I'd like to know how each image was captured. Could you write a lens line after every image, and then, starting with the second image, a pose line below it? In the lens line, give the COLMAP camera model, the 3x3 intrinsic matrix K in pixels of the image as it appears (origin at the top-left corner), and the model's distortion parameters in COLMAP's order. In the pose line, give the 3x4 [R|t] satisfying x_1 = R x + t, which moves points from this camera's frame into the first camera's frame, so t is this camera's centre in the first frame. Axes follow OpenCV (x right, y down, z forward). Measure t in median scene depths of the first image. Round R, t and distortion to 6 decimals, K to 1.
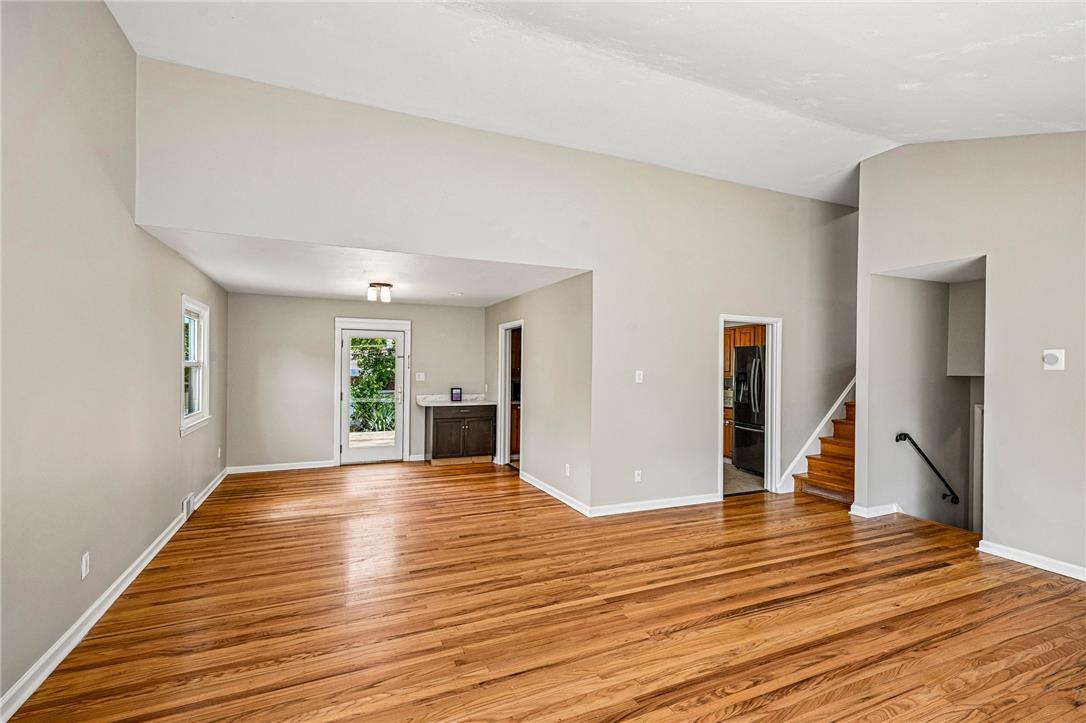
lens RADIAL K [[498.0, 0, 552.6], [0, 498.0, 363.8], [0, 0, 1]] dist [-0.002250, -0.000066]
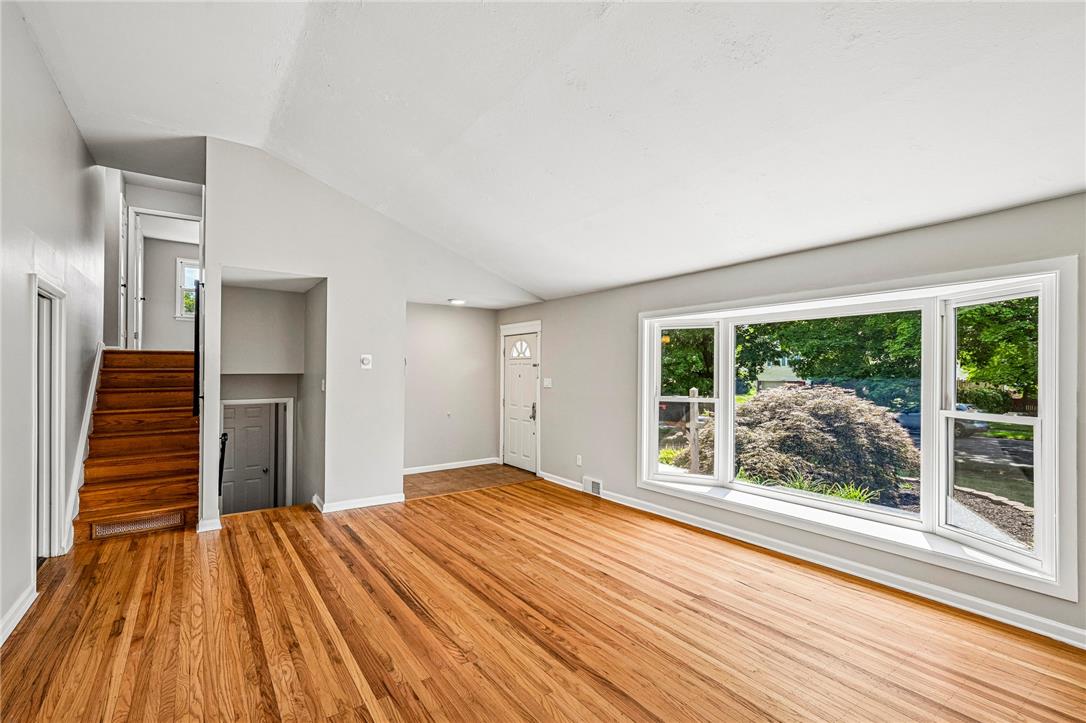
lens RADIAL K [[498.0, 0, 554.4], [0, 498.0, 364.8], [0, 0, 1]] dist [-0.002250, -0.000066]
pose [[-0.209944, -0.002675, 0.977710, -0.579315], [-0.006970, 0.999975, 0.001239, -0.005052], [-0.977689, -0.006555, -0.209957, 0.818653]]
